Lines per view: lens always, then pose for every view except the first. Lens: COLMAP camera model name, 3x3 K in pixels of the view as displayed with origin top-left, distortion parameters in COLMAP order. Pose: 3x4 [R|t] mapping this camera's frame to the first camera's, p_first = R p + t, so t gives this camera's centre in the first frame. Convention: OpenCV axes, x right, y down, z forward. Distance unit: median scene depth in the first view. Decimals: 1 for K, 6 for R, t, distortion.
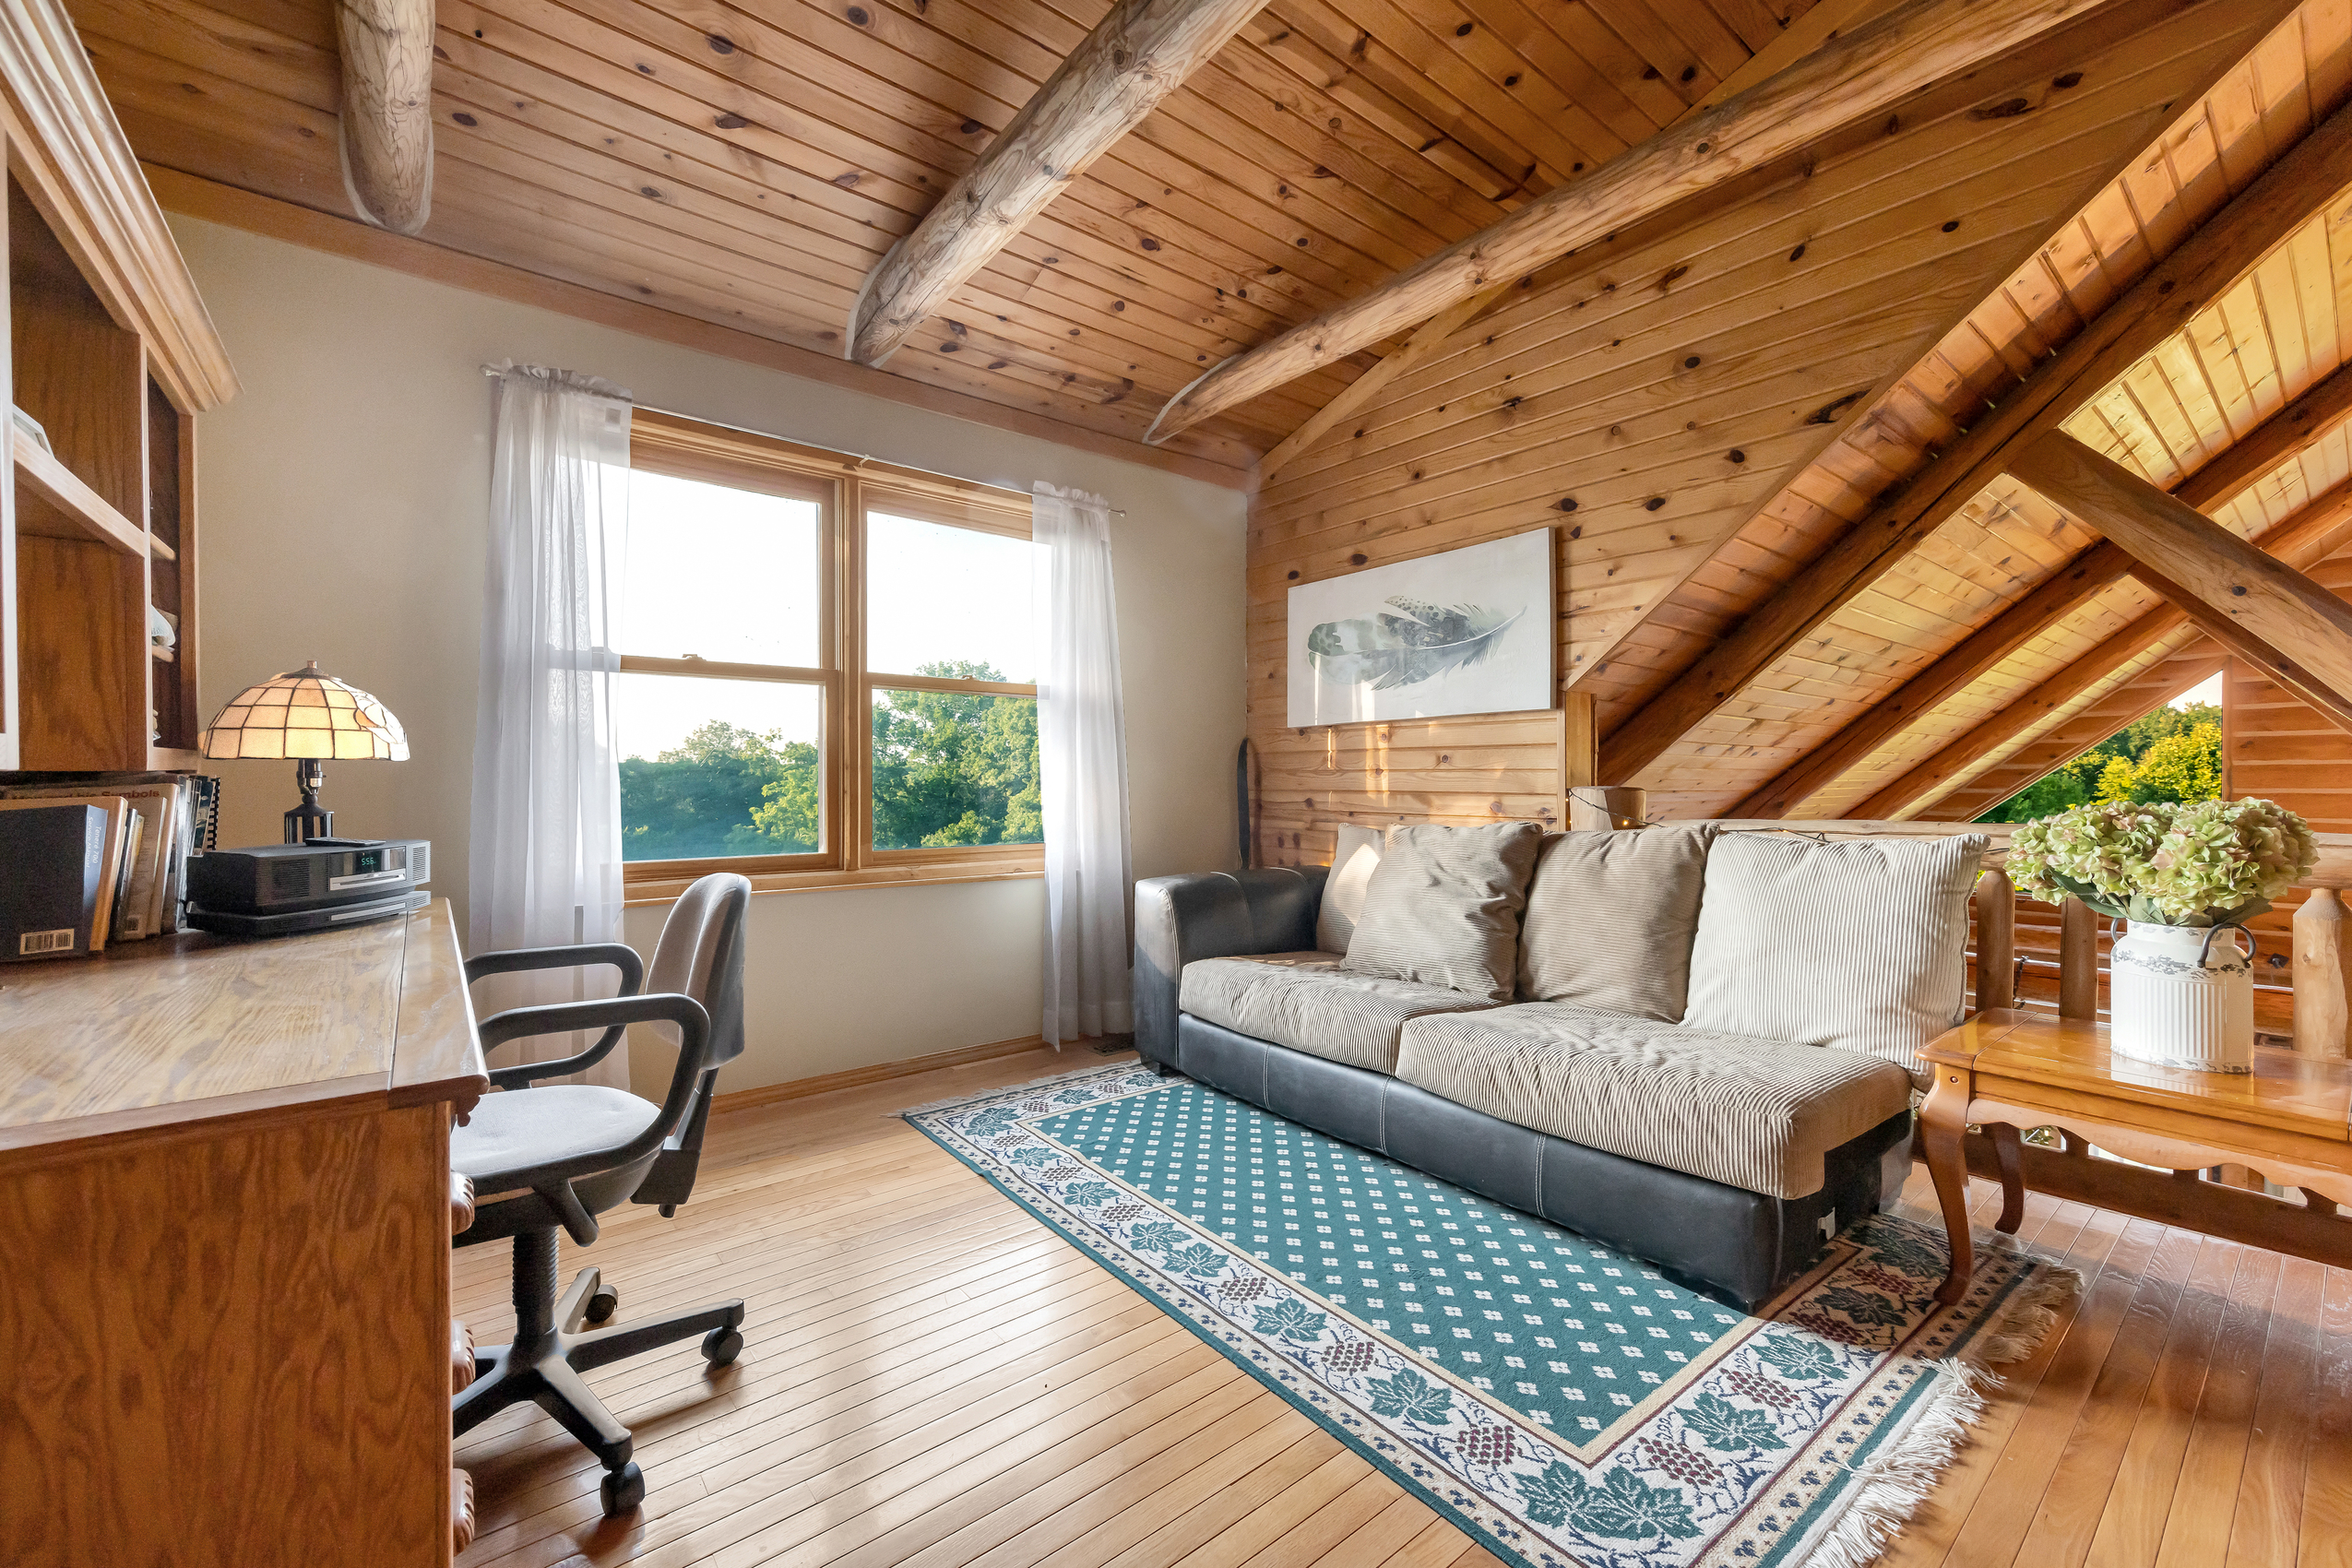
lens RADIAL K [[933.5, 0, 1181.8], [0, 933.5, 780.4], [0, 0, 1]] dist [0.002582, -0.001167]
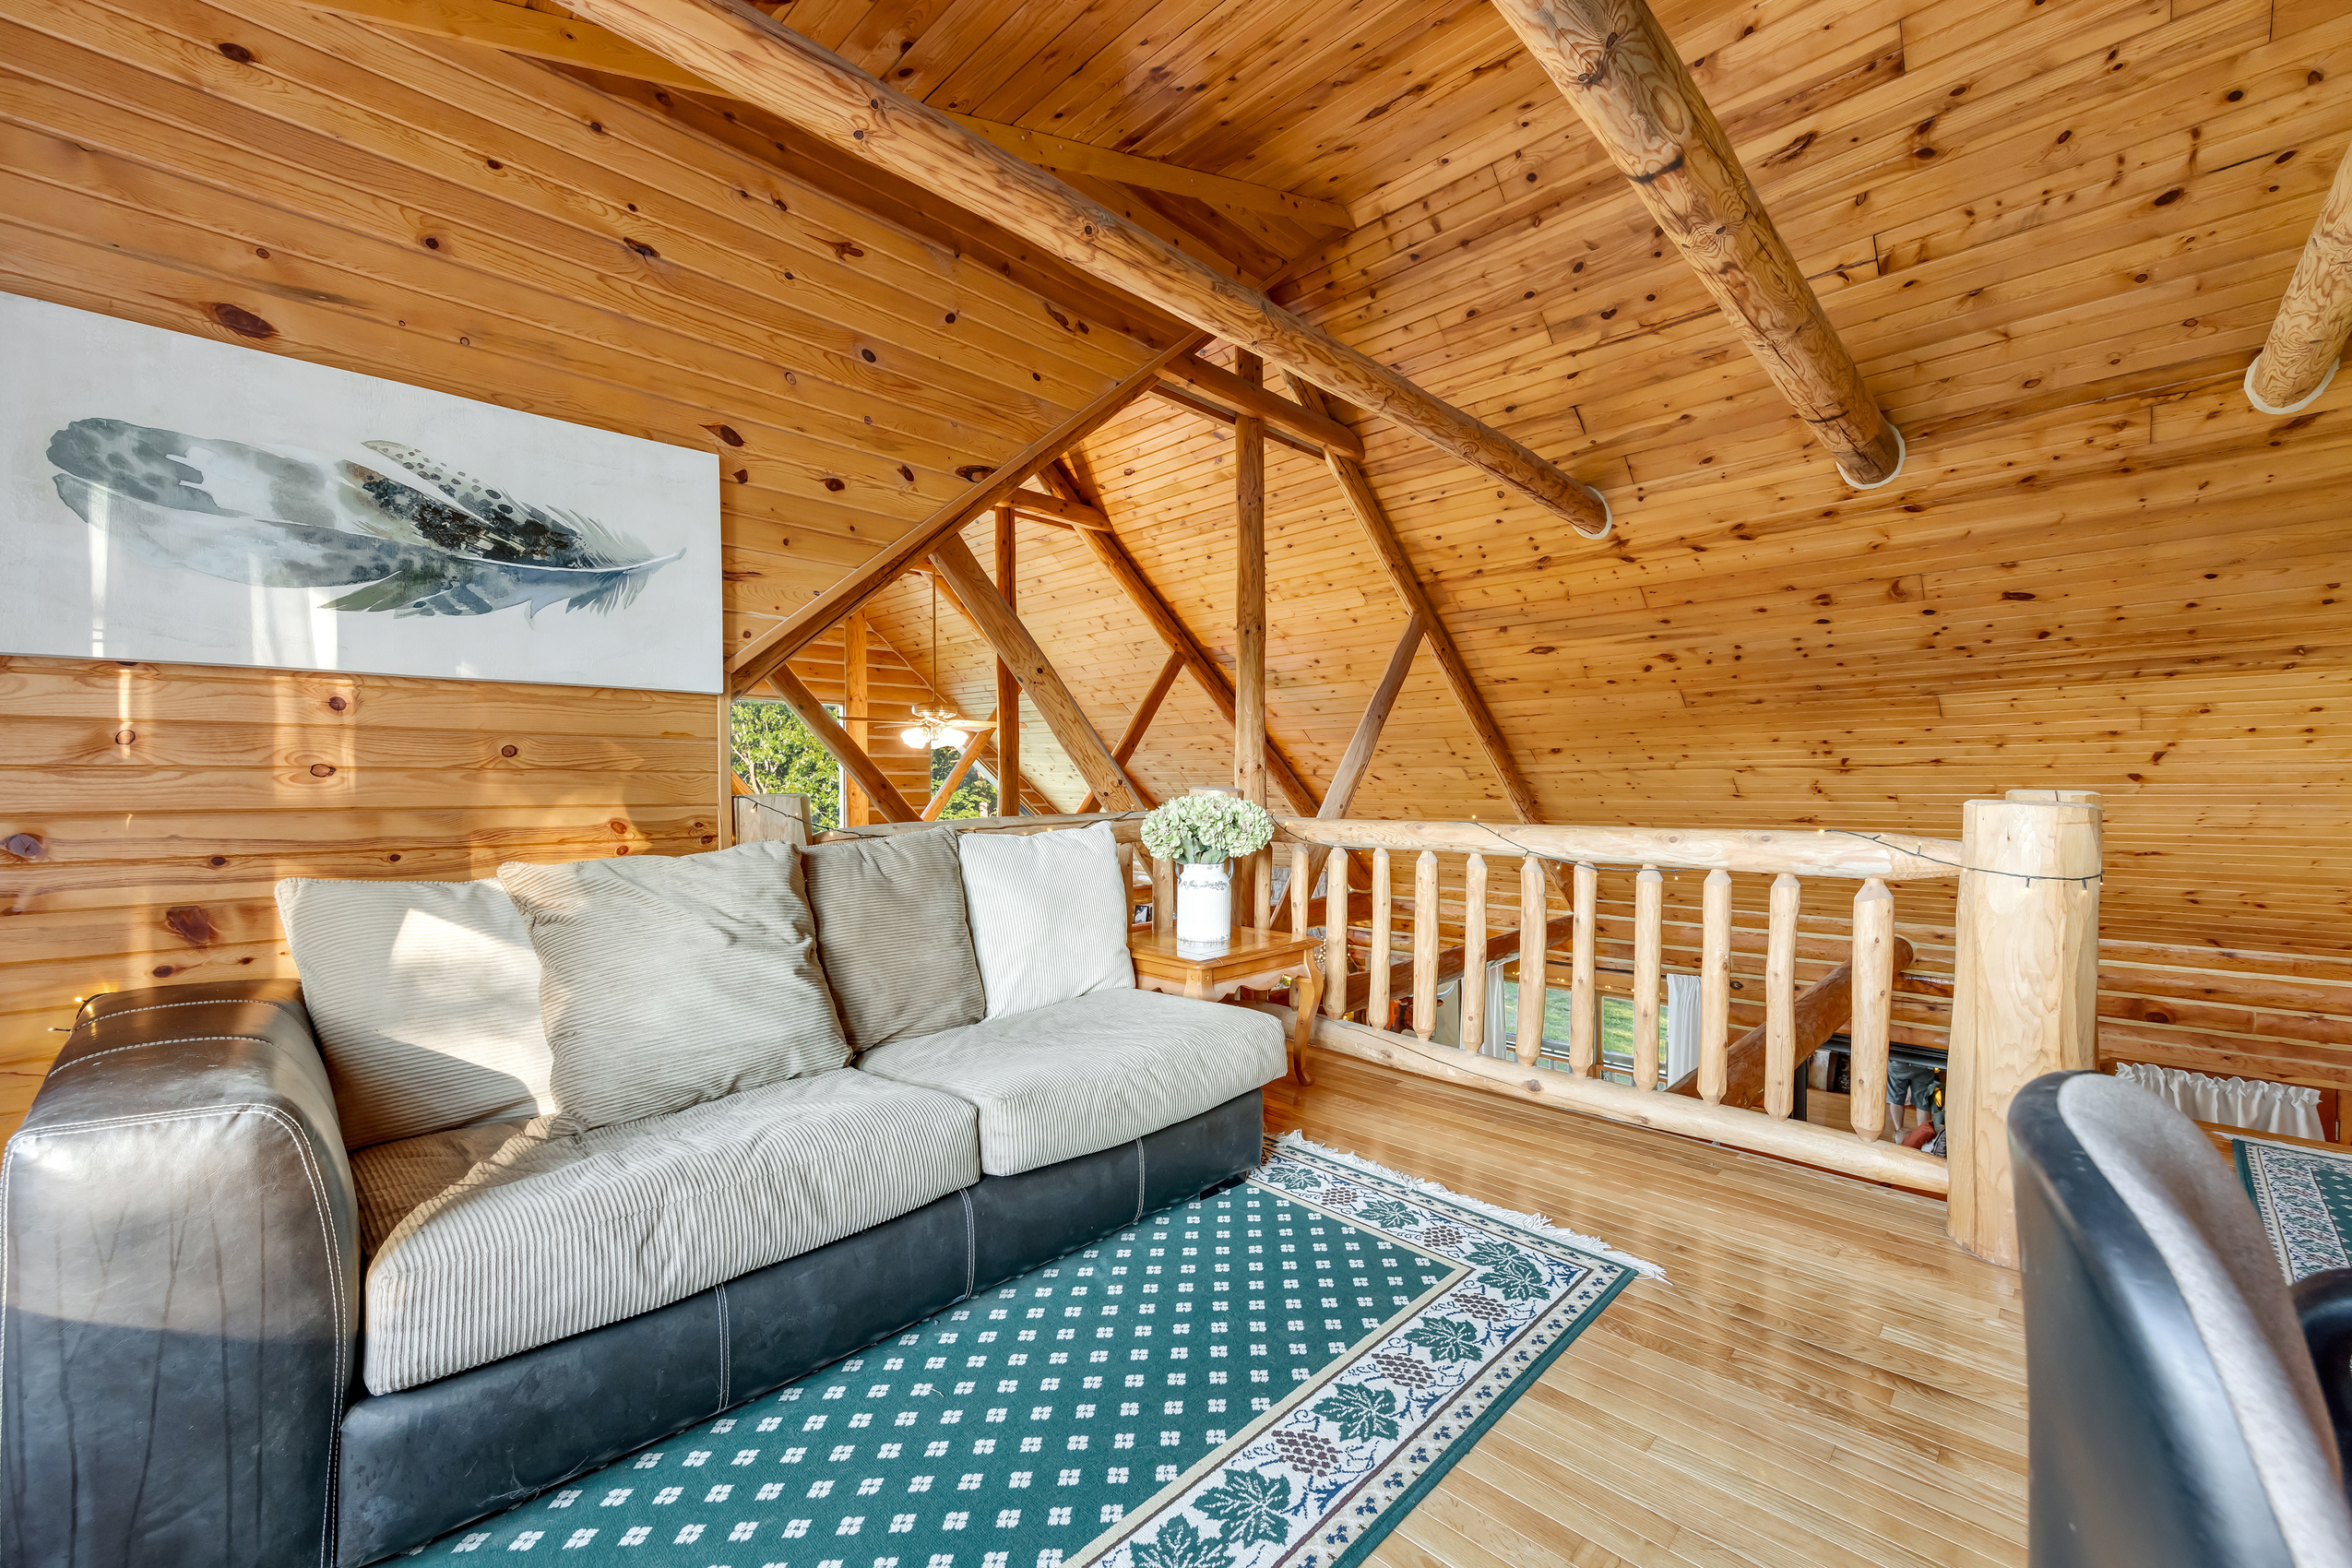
lens RADIAL K [[933.5, 0, 1157.5], [0, 933.5, 787.5], [0, 0, 1]] dist [0.002582, -0.001167]
pose [[-0.105984, -0.004798, 0.994356, -0.498497], [0.002915, 0.999983, 0.005136, -0.002116], [-0.994364, 0.003443, -0.105968, 0.882944]]
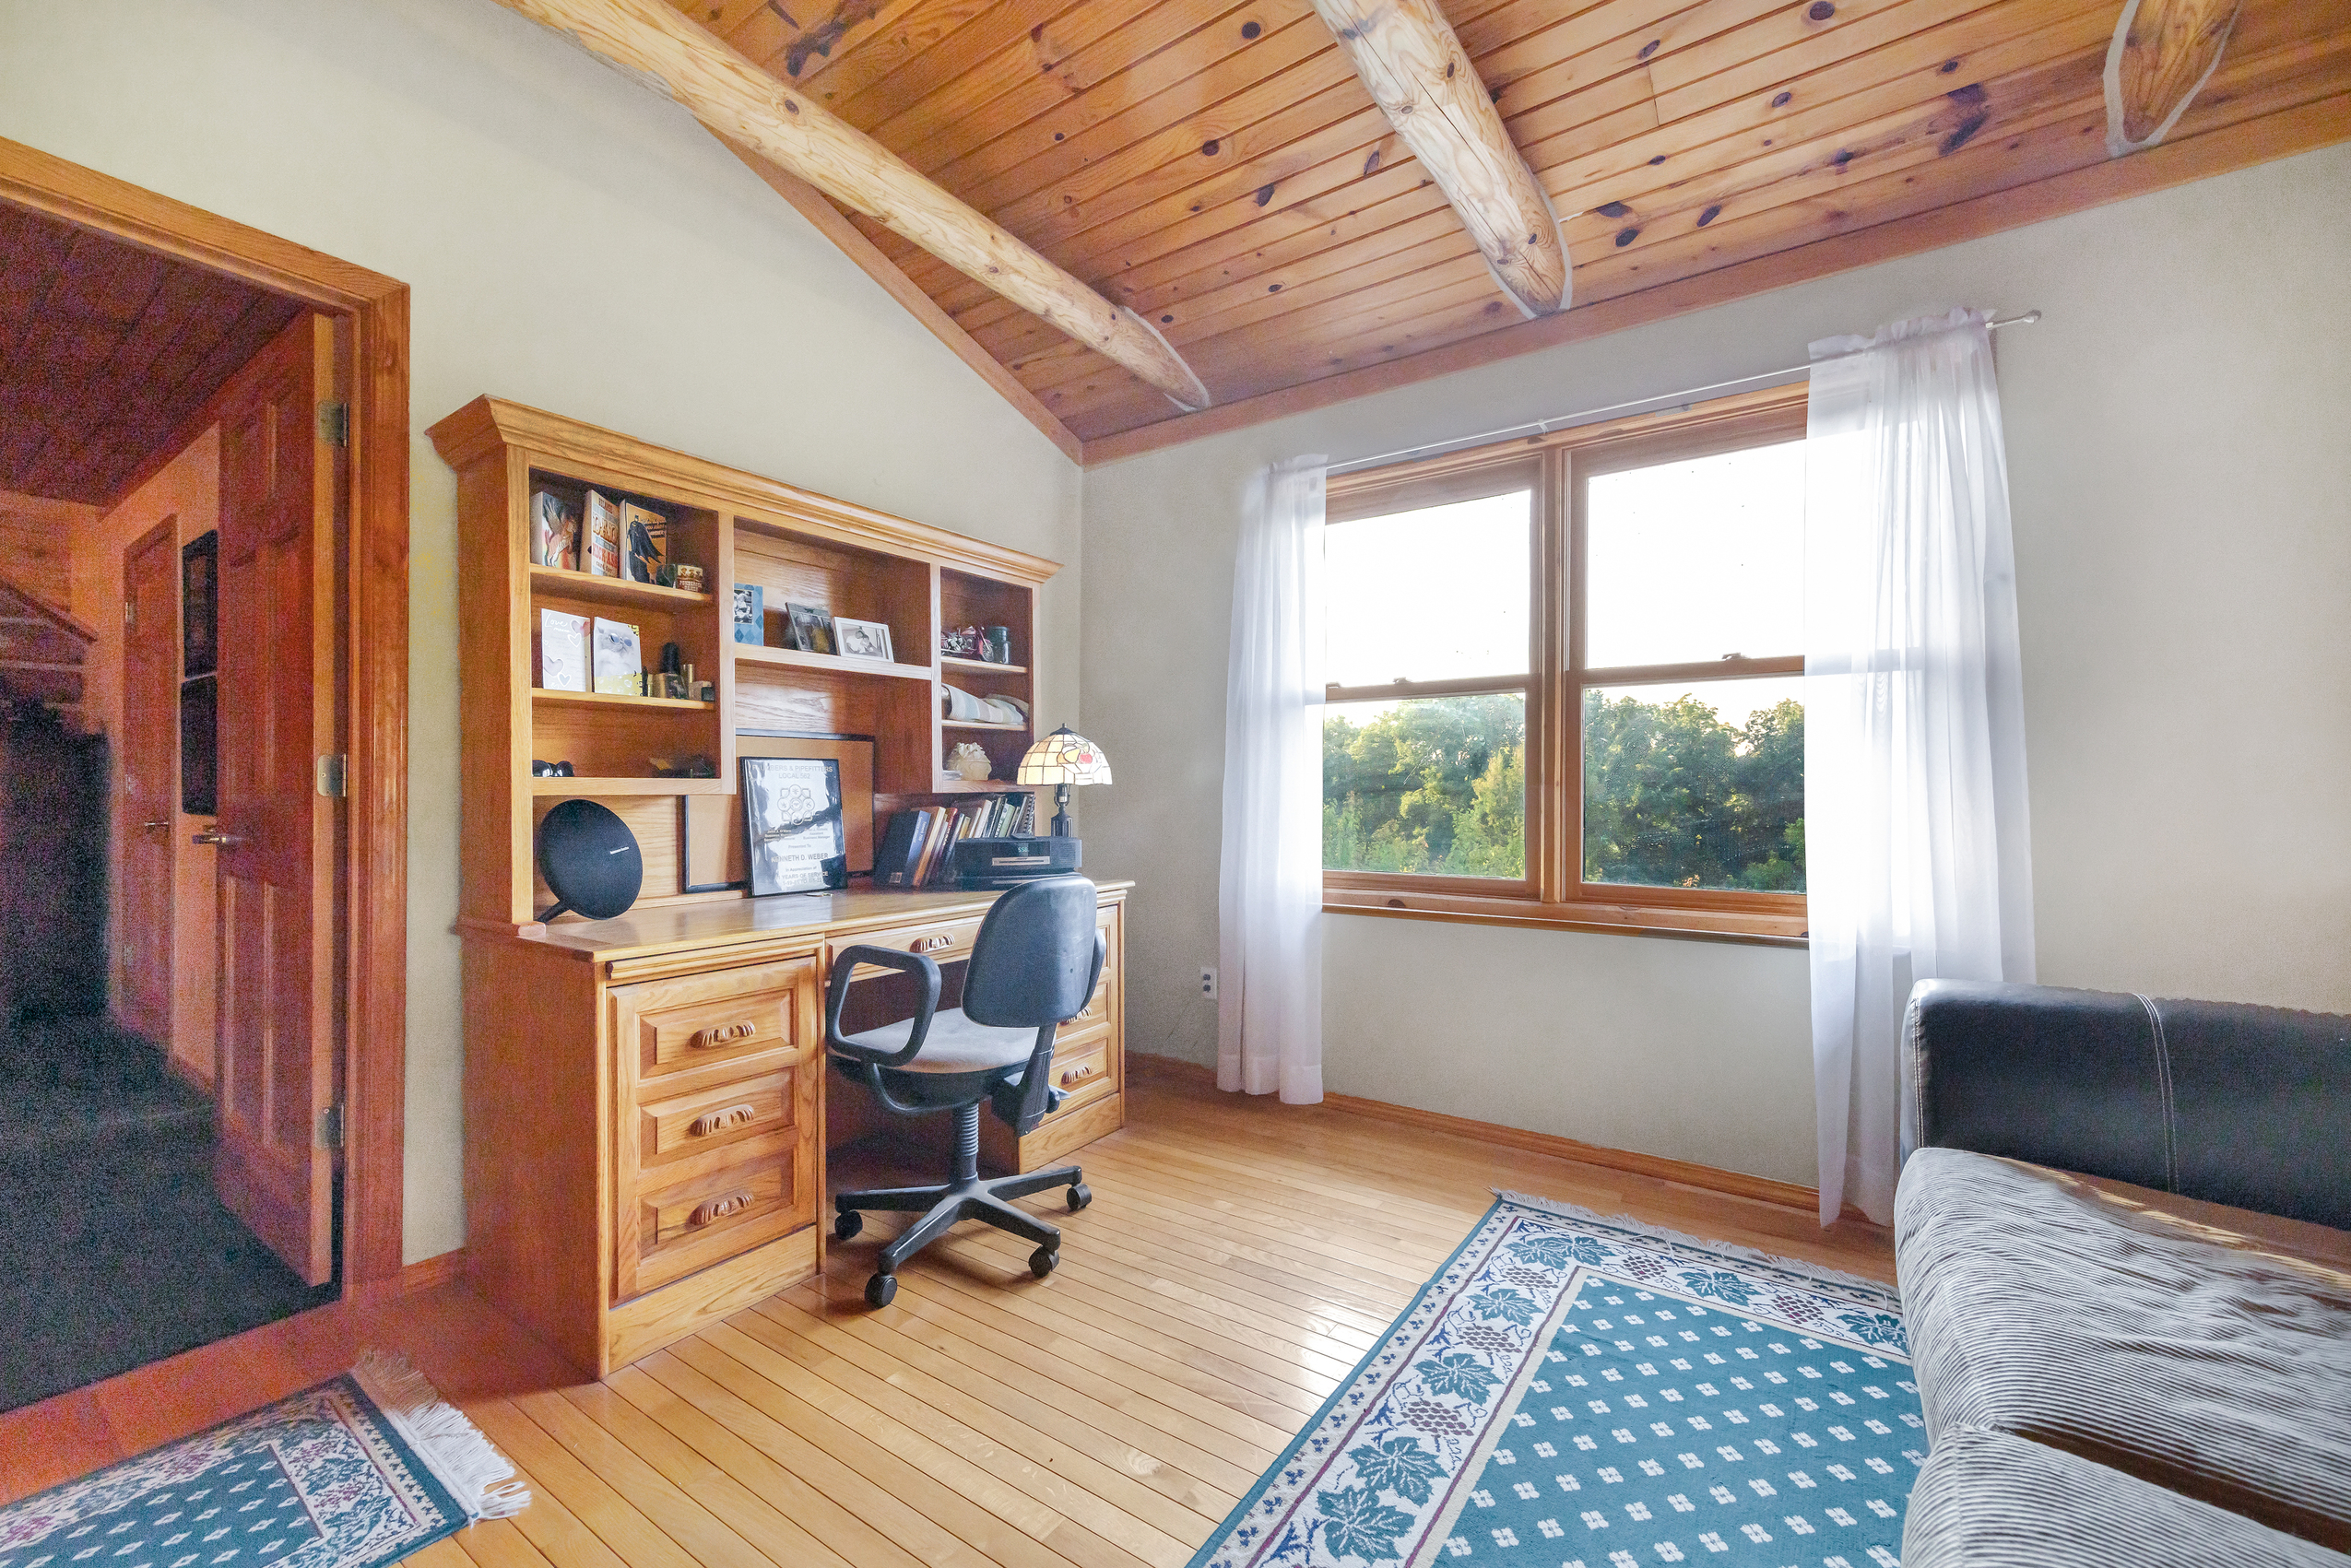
lens RADIAL K [[952.0, 0, 1178.4], [0, 952.0, 785.4], [0, 0, 1]] dist [0.008653, -0.000627]
pose [[0.283870, -0.005315, -0.958848, 0.497618], [0.000231, 0.999985, -0.005475, -0.009060], [0.958863, 0.001332, 0.283867, 0.528040]]
